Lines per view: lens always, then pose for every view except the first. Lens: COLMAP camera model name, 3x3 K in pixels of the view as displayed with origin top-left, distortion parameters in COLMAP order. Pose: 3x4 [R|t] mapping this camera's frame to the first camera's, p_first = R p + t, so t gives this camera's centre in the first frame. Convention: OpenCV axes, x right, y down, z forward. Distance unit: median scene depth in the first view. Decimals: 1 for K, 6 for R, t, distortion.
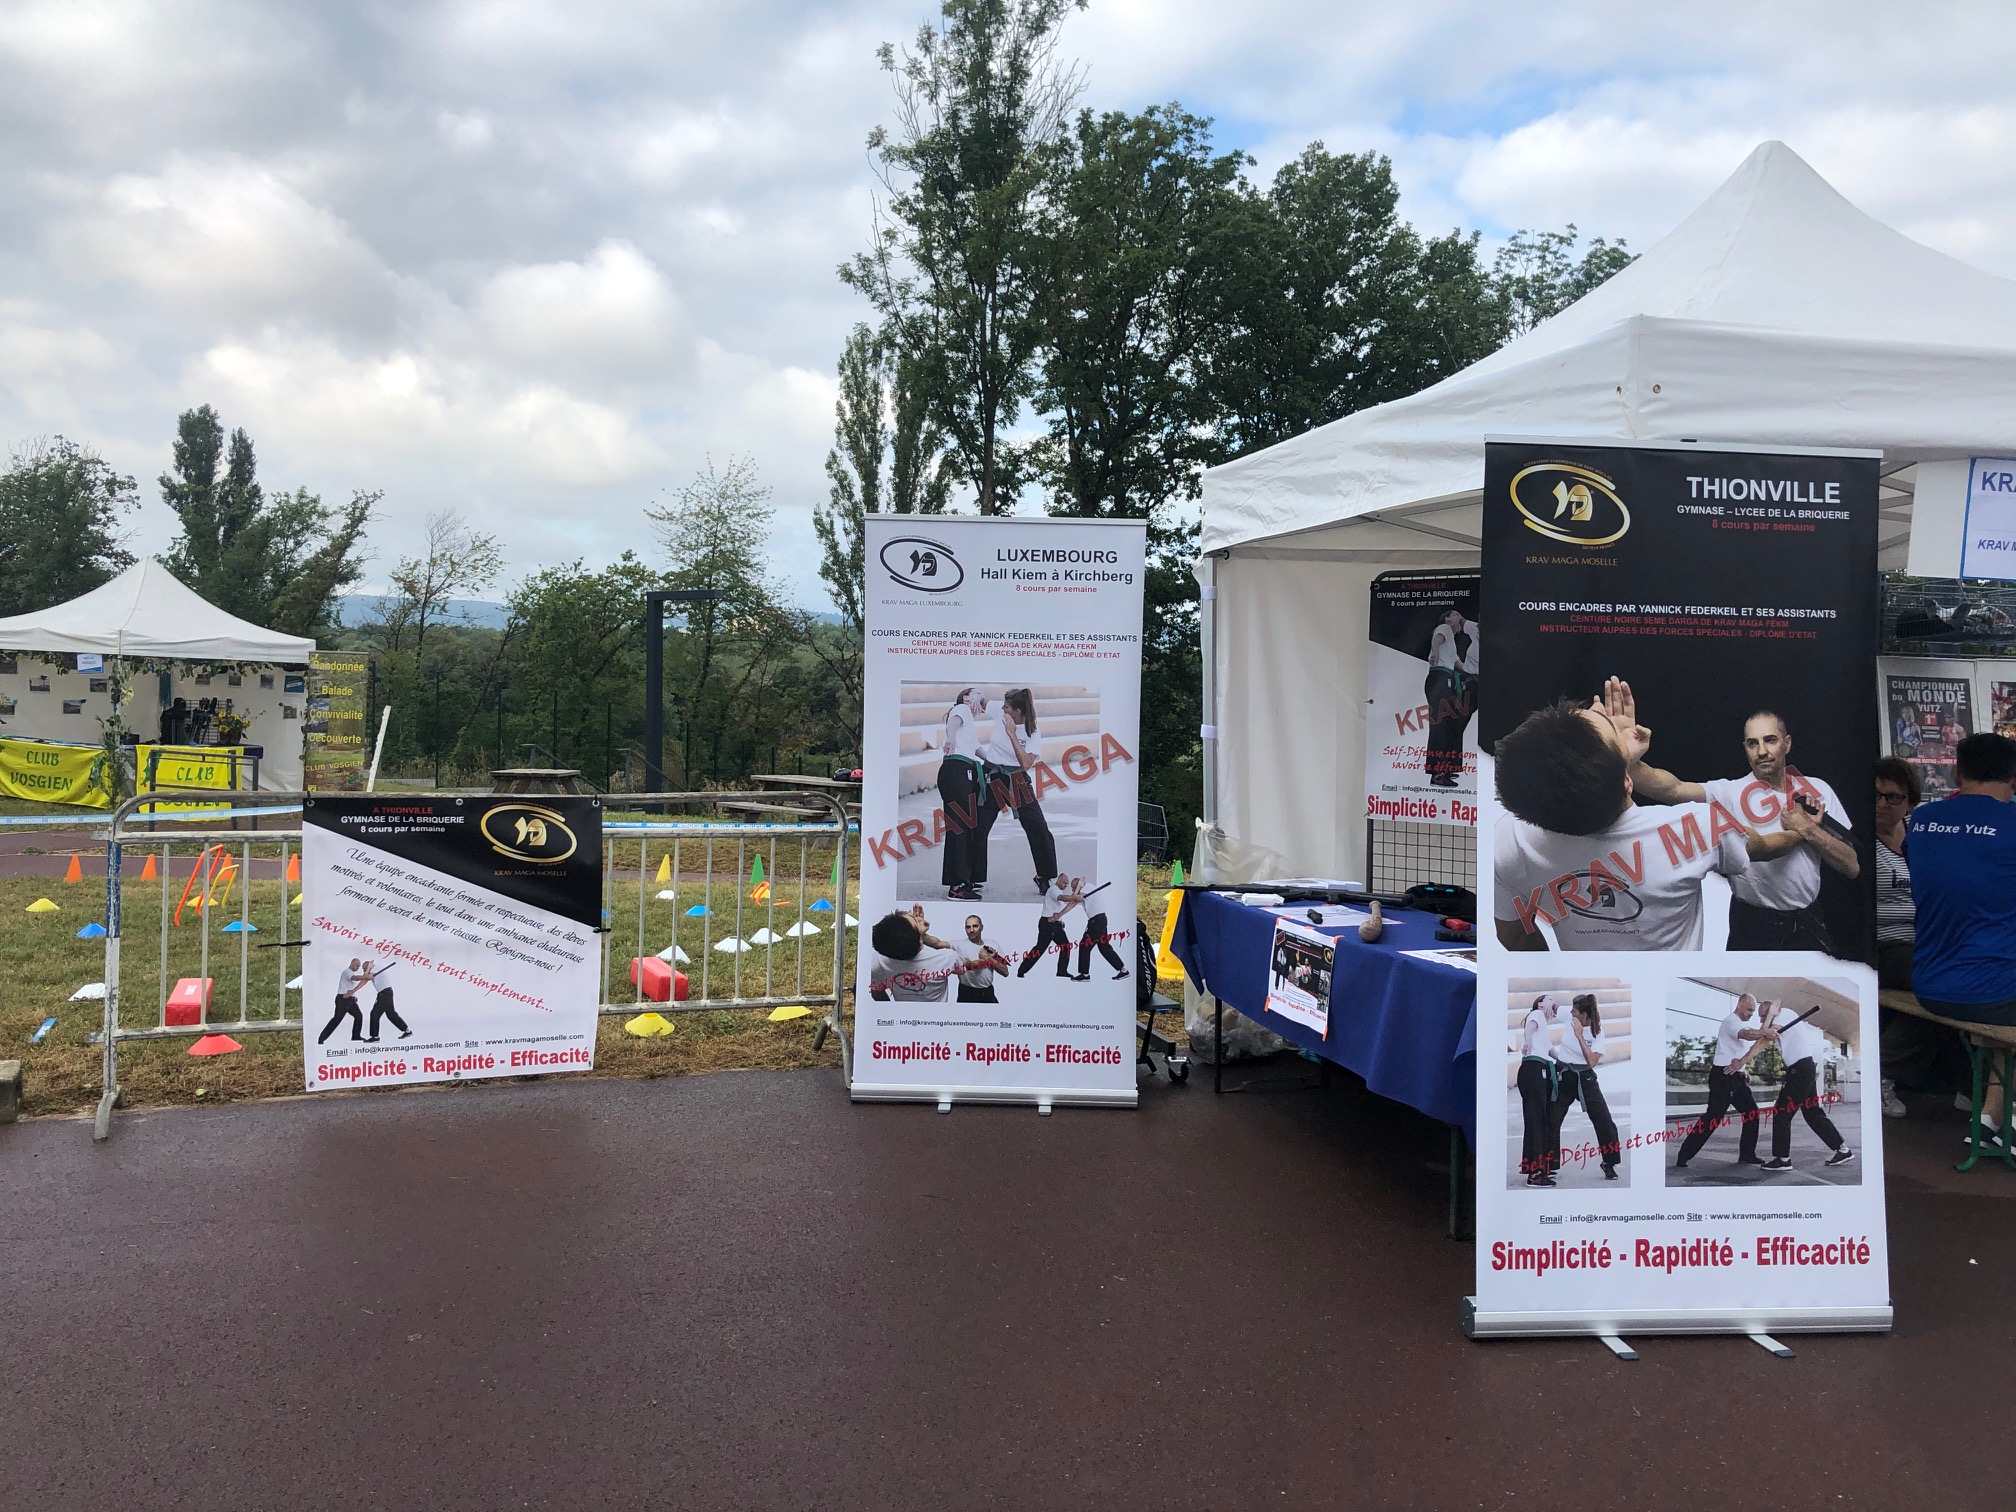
lens RADIAL K [[1650.1, 0, 989.2], [0, 1650.1, 762.7], [0, 0, 1]] dist [0.023472, -0.020537]
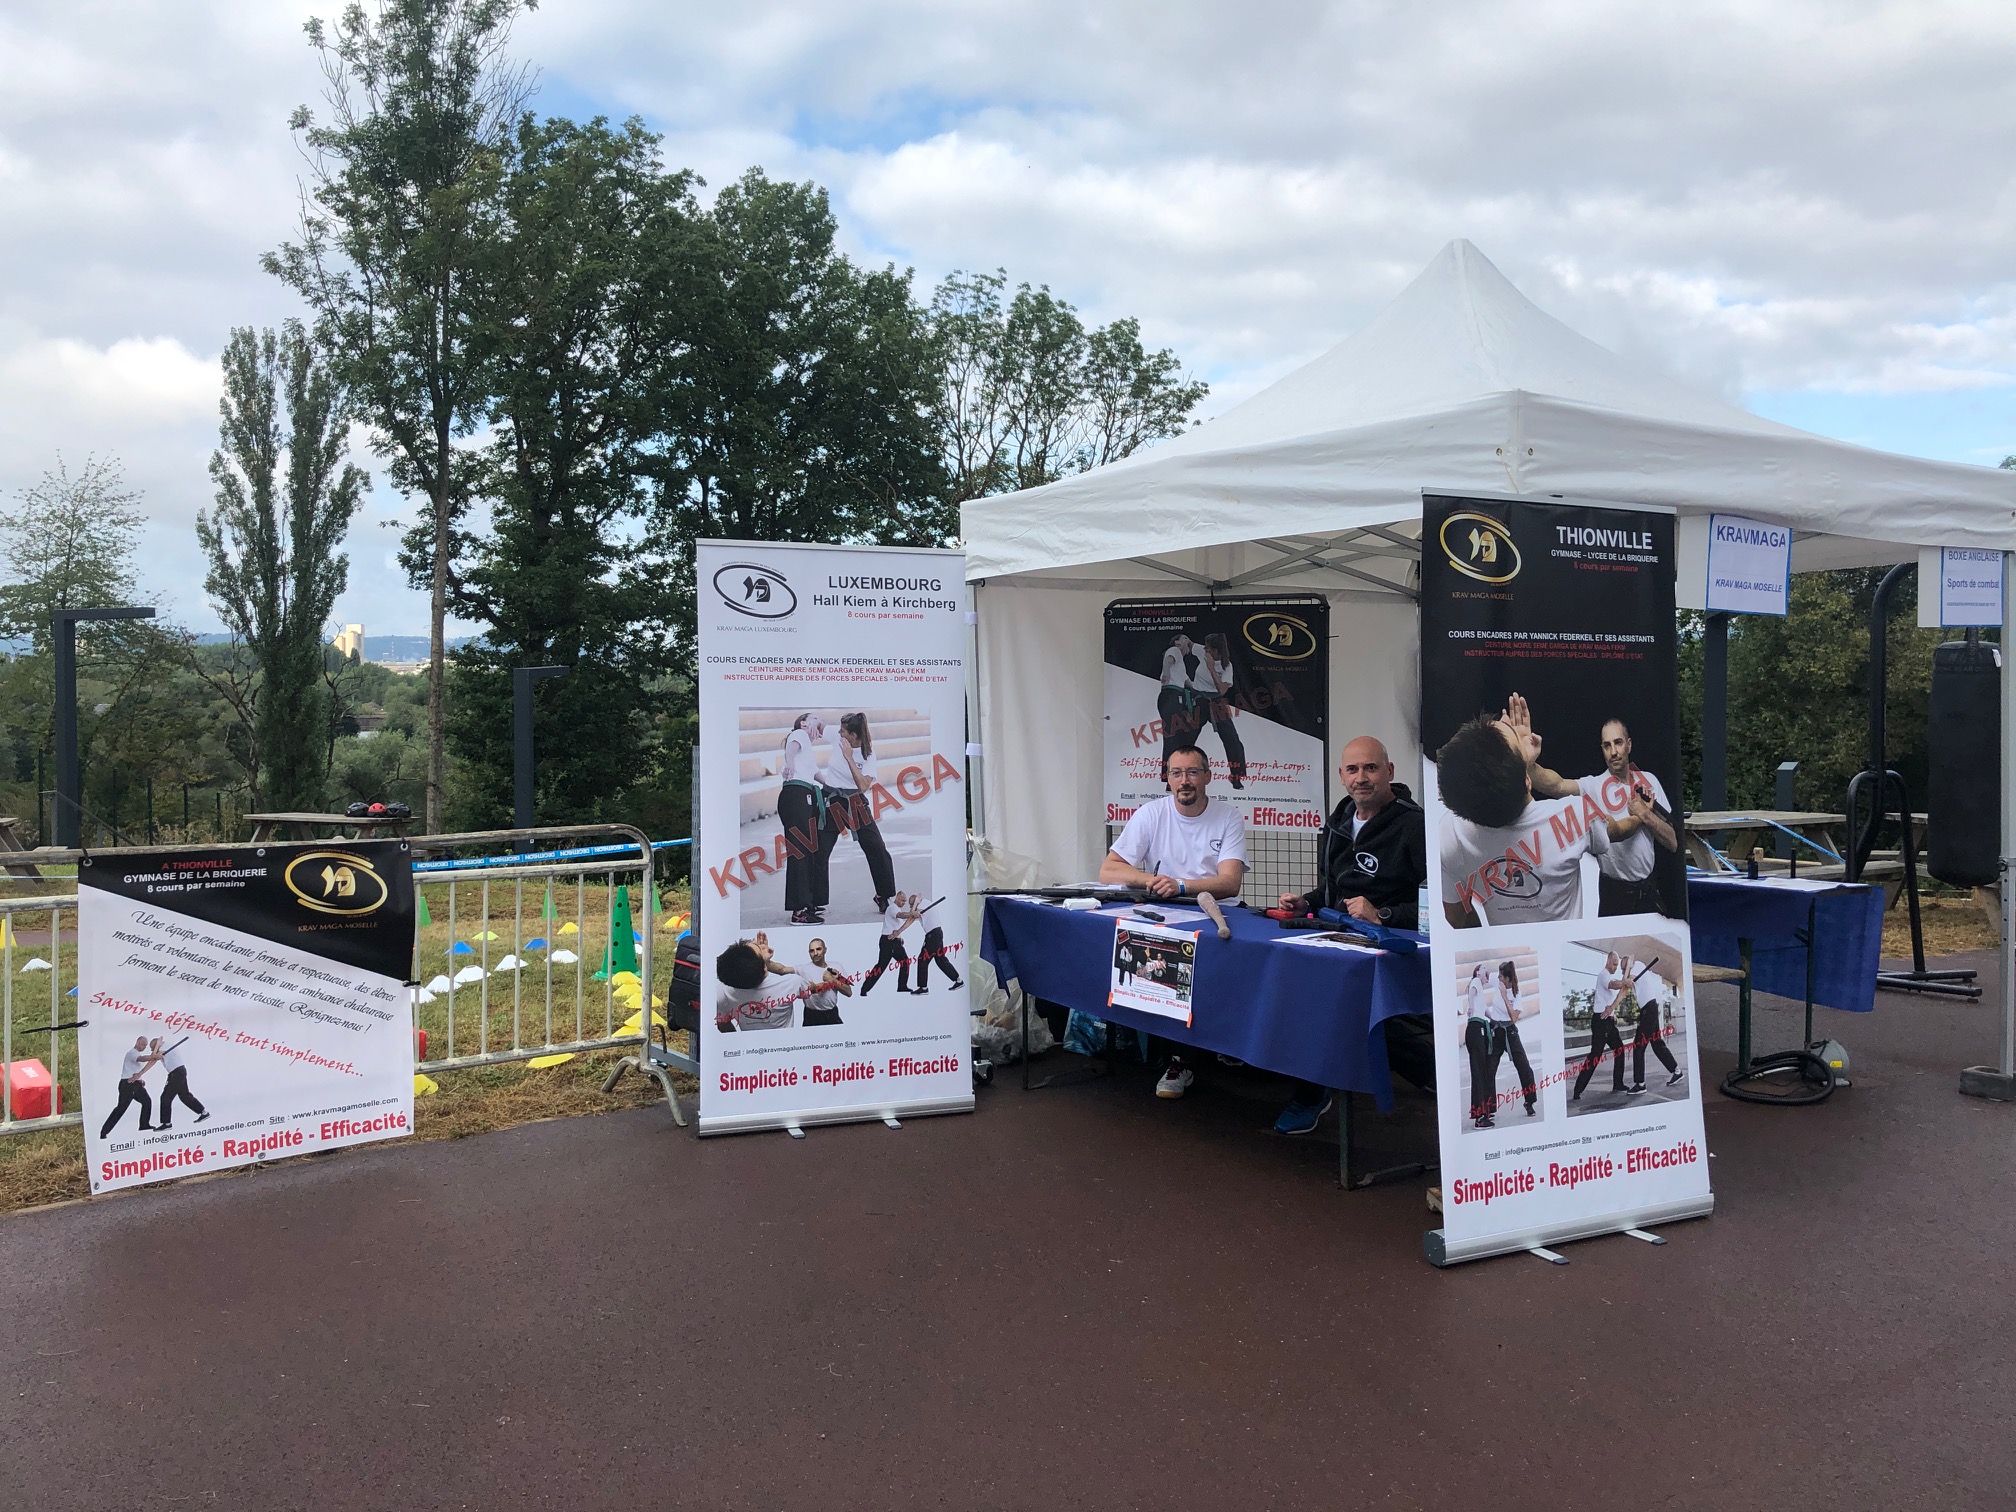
lens RADIAL K [[1650.1, 0, 998.0], [0, 1650.1, 765.7], [0, 0, 1]] dist [0.023472, -0.020537]
pose [[0.934580, -0.033129, 0.354207, -0.259712], [0.036038, 0.999349, -0.001618, -0.007439], [-0.353923, 0.014277, 0.935166, 0.014144]]
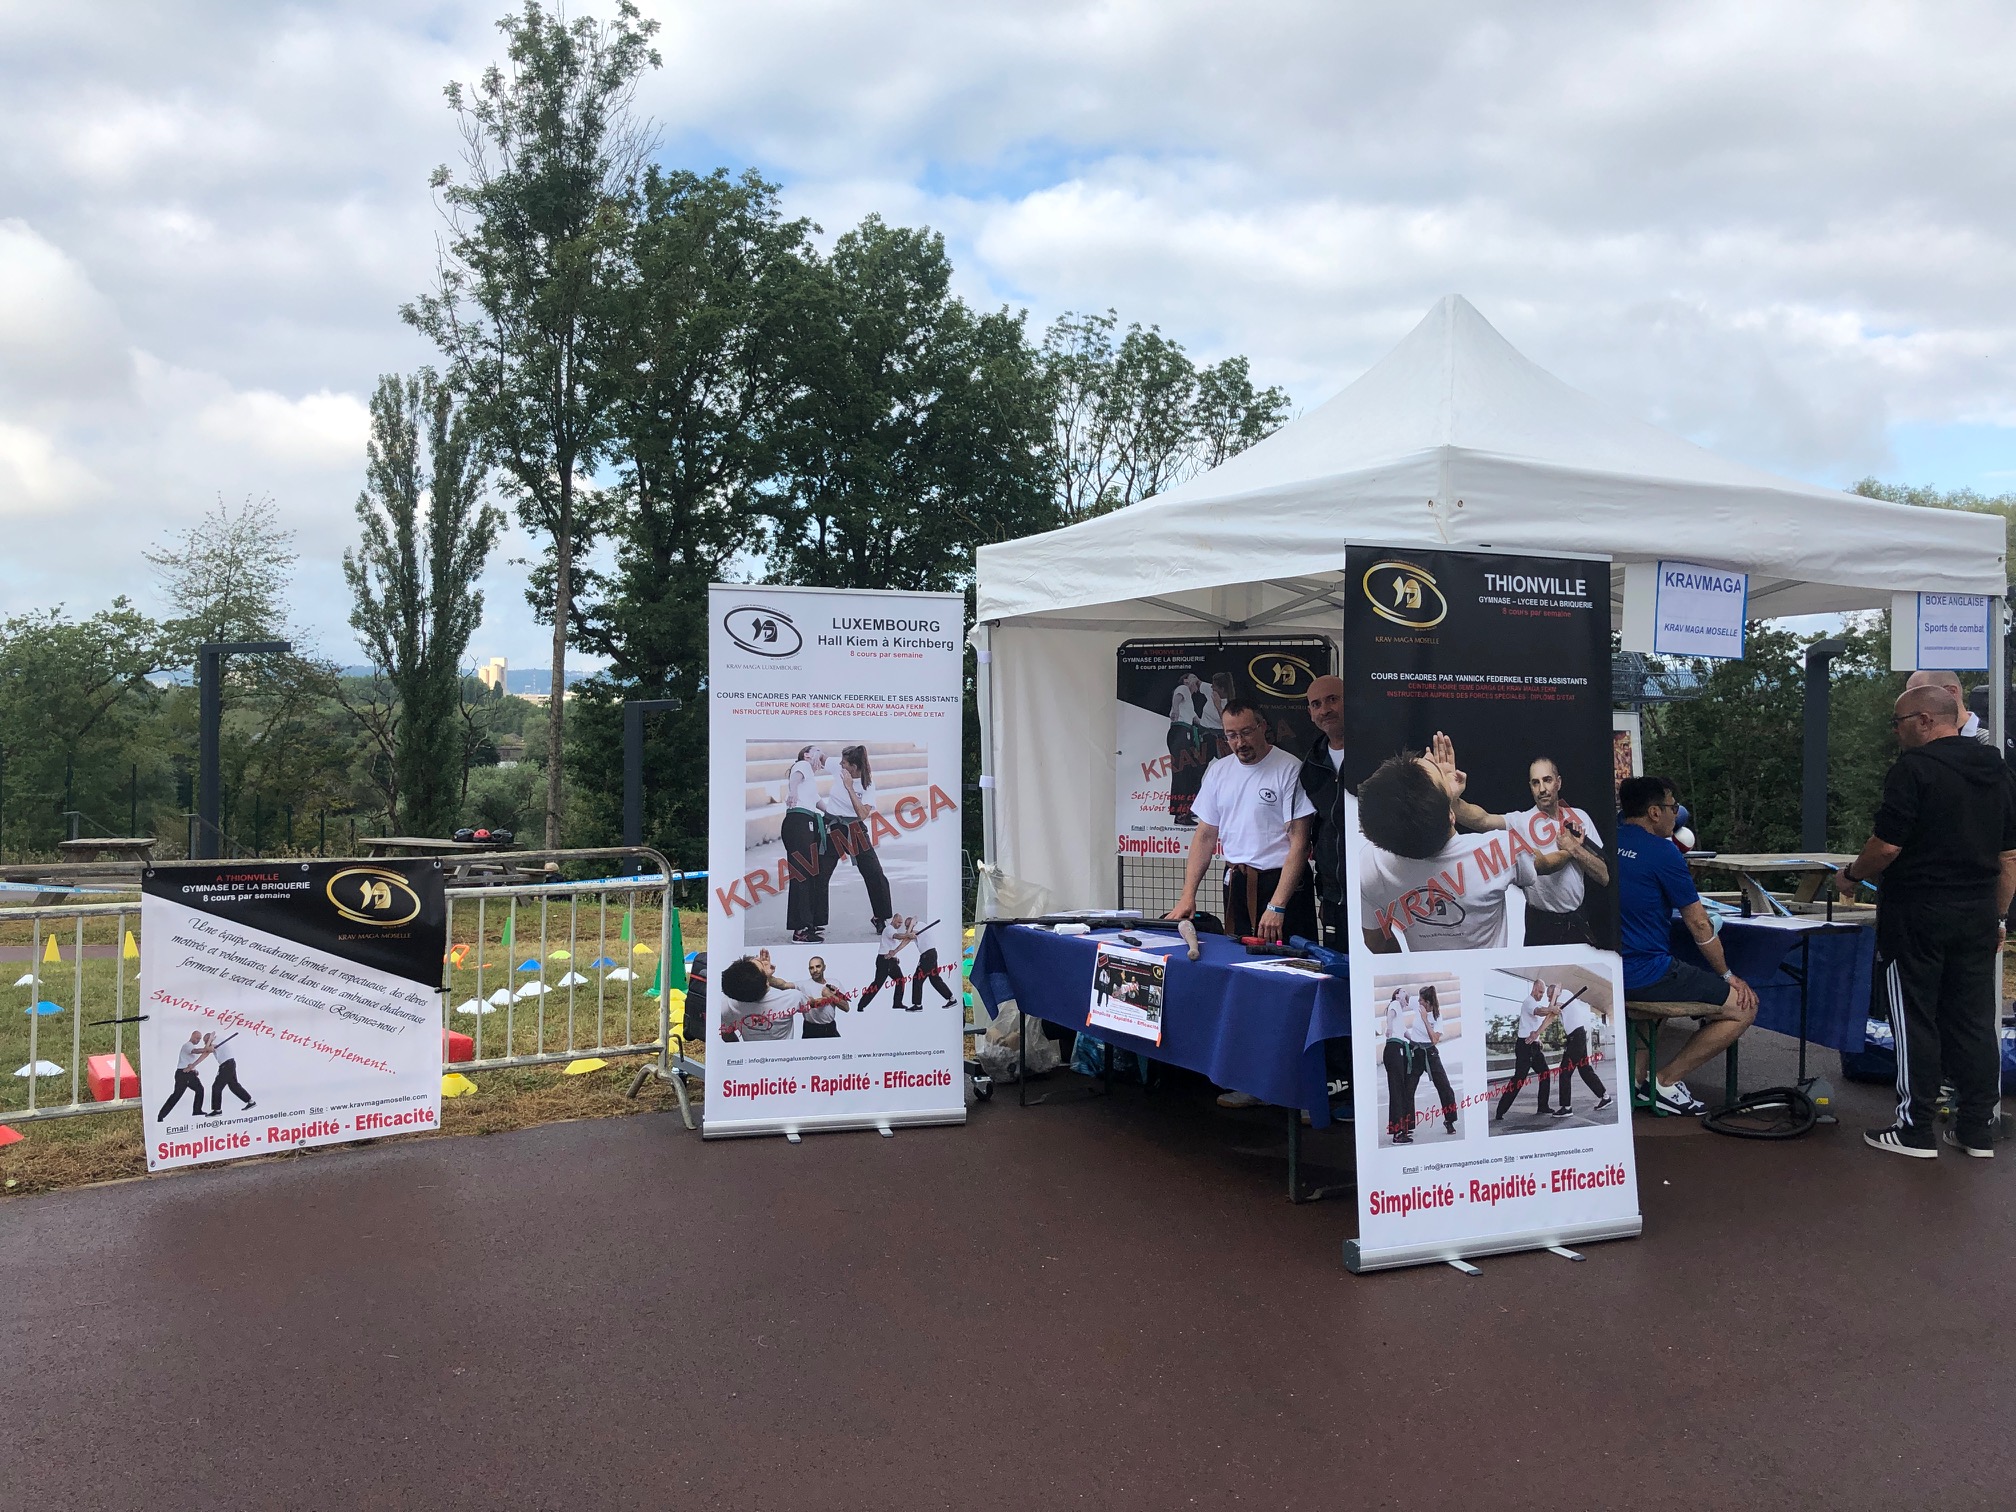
lens RADIAL K [[1650.1, 0, 992.3], [0, 1650.1, 777.3], [0, 0, 1]] dist [0.023472, -0.020537]
pose [[0.960205, -0.018312, 0.278696, -0.197561], [0.024452, 0.999529, -0.018571, -0.001684], [-0.278225, 0.024646, 0.960200, -0.071456]]
